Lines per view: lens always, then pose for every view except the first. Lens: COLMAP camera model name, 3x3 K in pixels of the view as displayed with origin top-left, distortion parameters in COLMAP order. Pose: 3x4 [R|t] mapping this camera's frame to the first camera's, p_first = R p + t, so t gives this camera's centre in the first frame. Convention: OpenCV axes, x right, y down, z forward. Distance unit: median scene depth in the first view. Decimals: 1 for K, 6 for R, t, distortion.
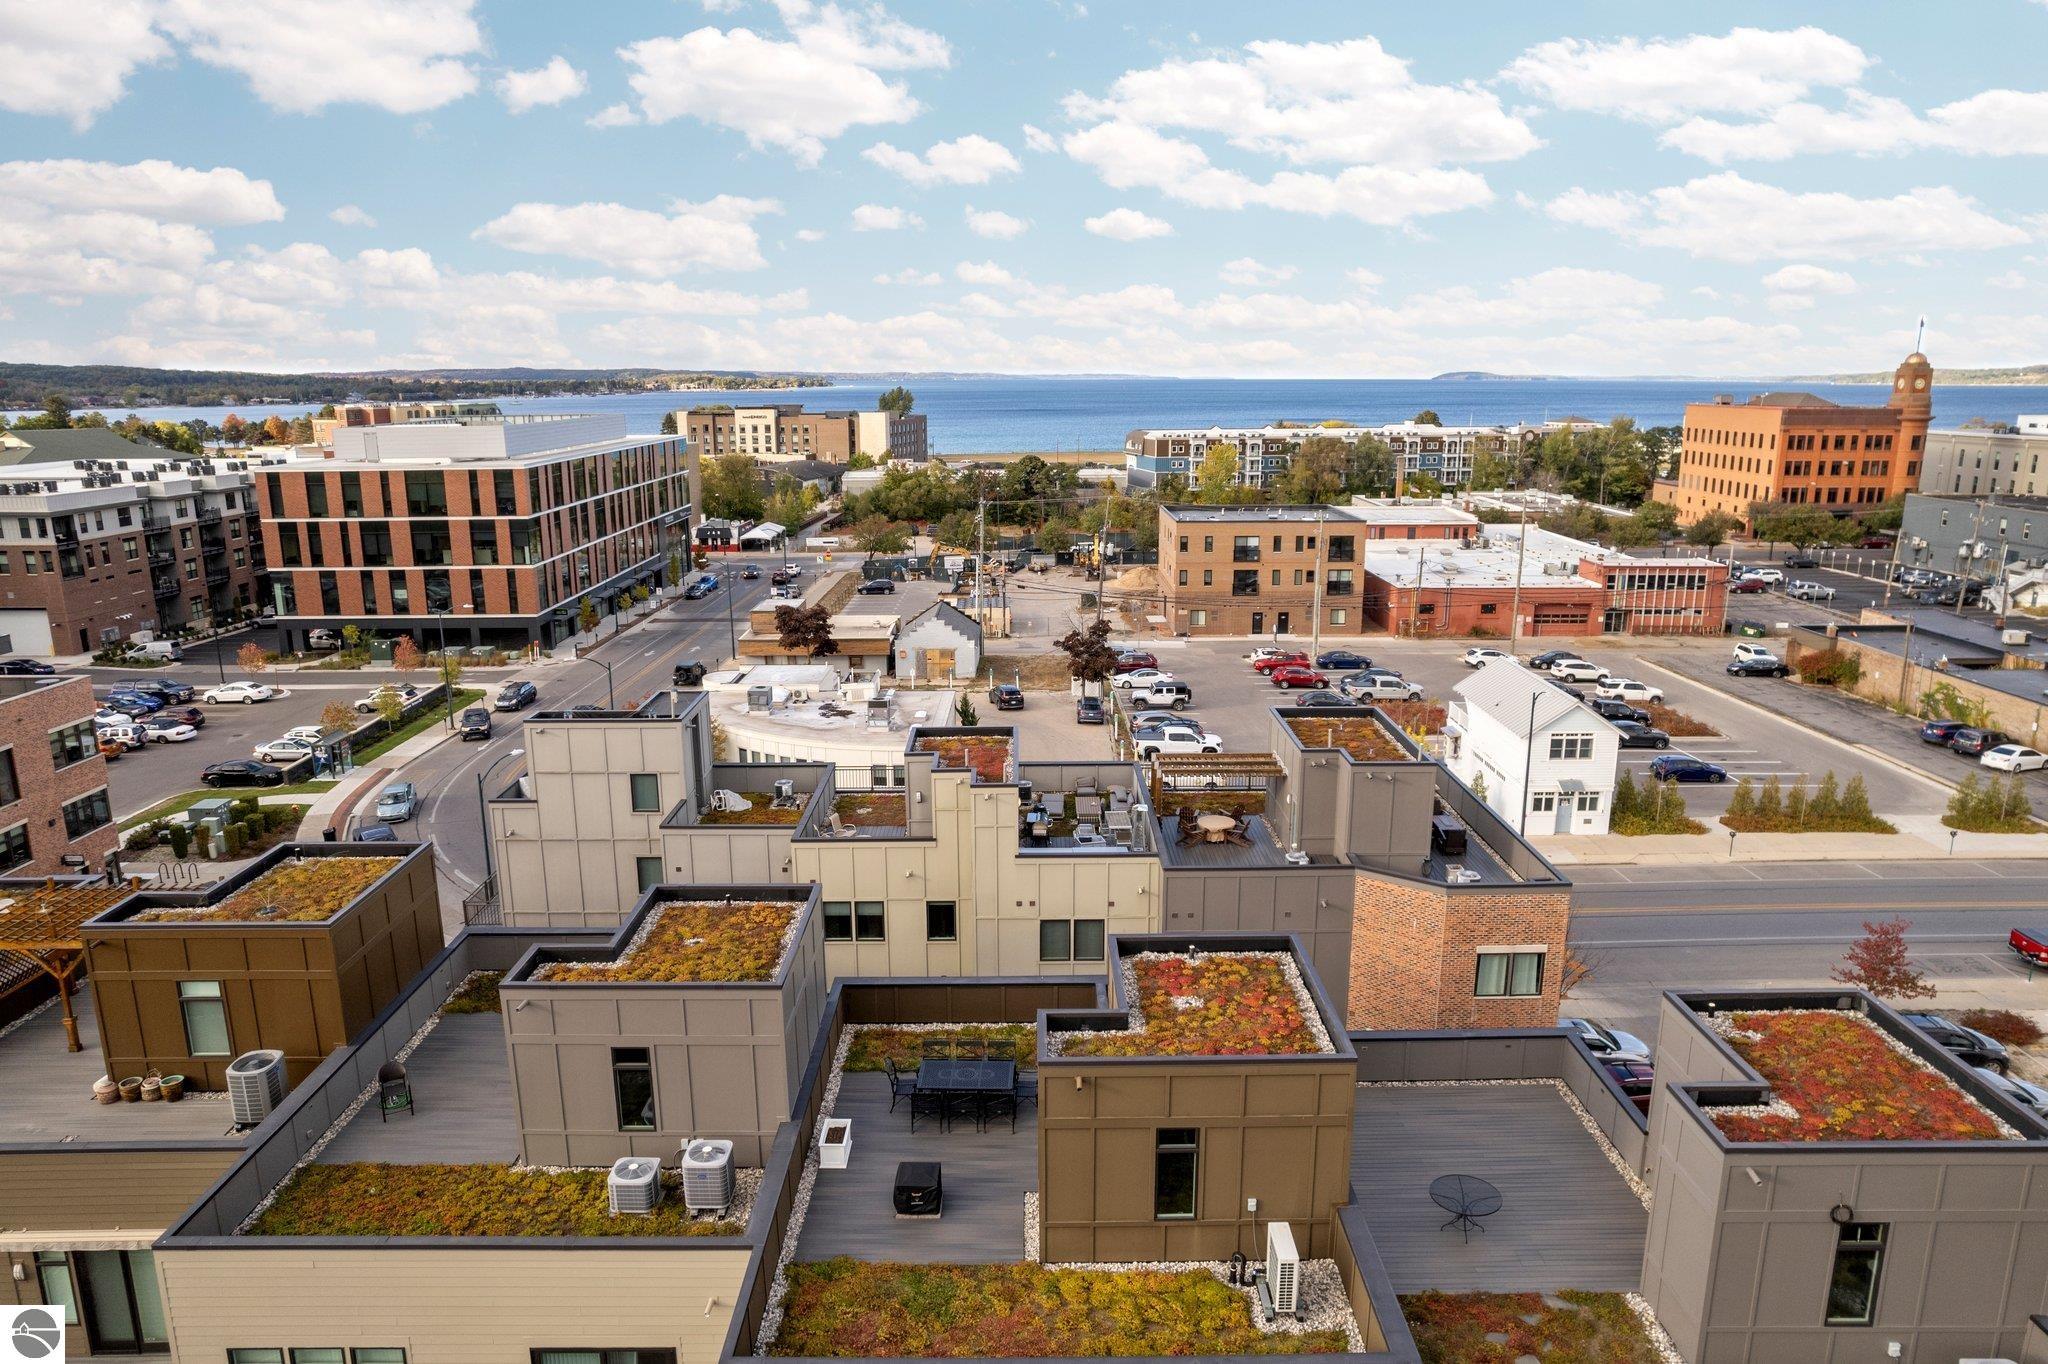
lens RADIAL K [[1311.6, 0, 1030.5], [0, 1311.6, 682.8], [0, 0, 1]] dist [-0.000509, 0.000313]
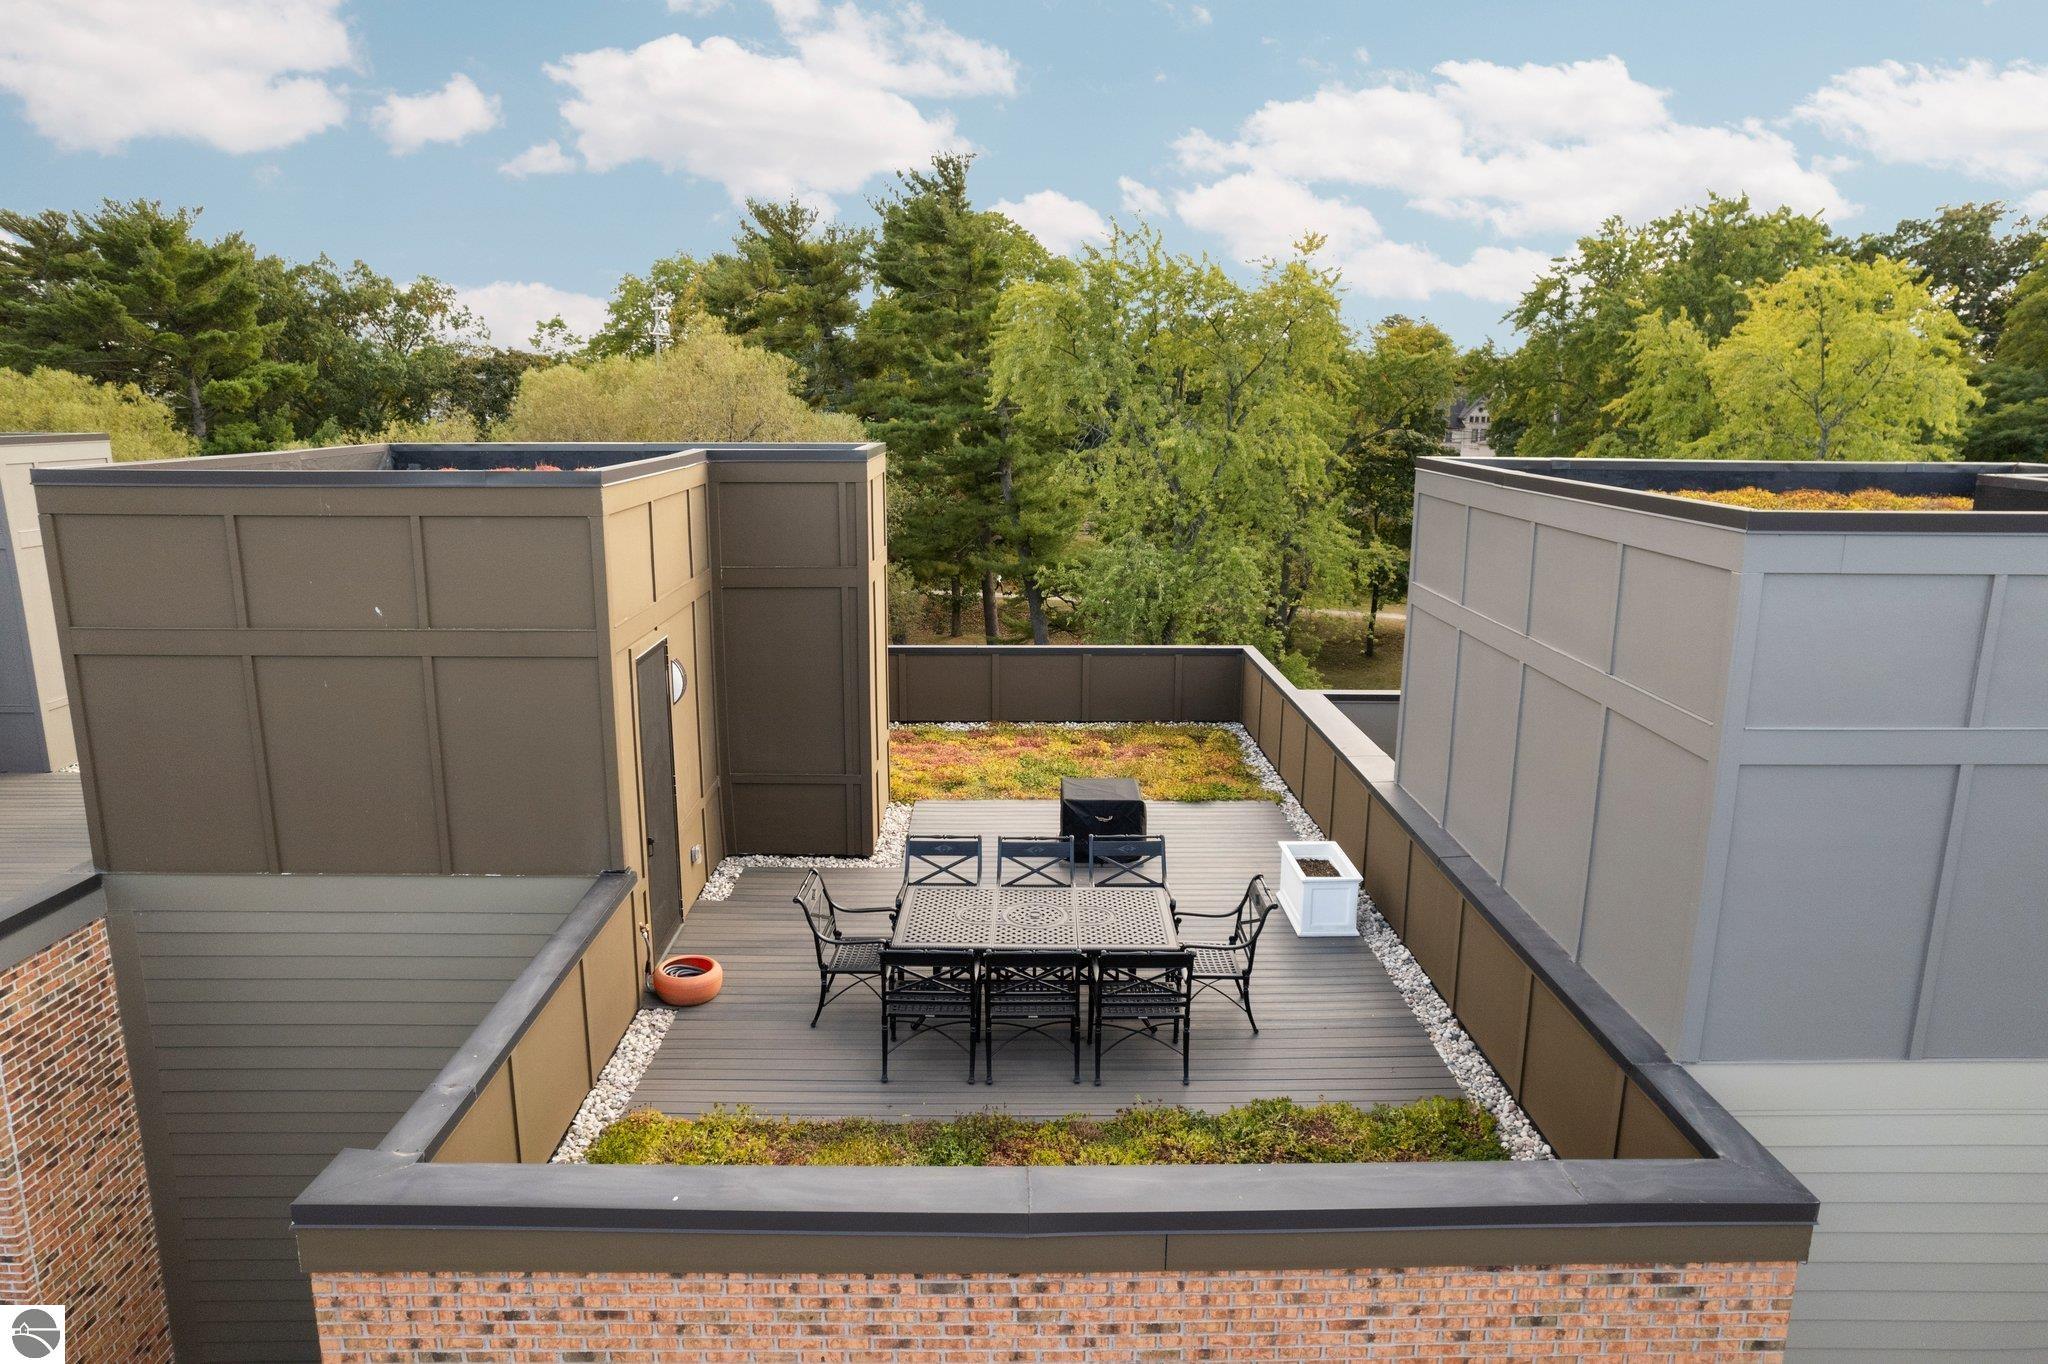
lens RADIAL K [[1311.6, 0, 1024.3], [0, 1311.6, 687.4], [0, 0, 1]] dist [-0.000509, 0.000313]
pose [[0.999970, 0.007486, 0.002205, -0.056031], [-0.007489, 0.999971, 0.001350, -0.151662], [-0.002195, -0.001366, 0.999997, 0.294216]]
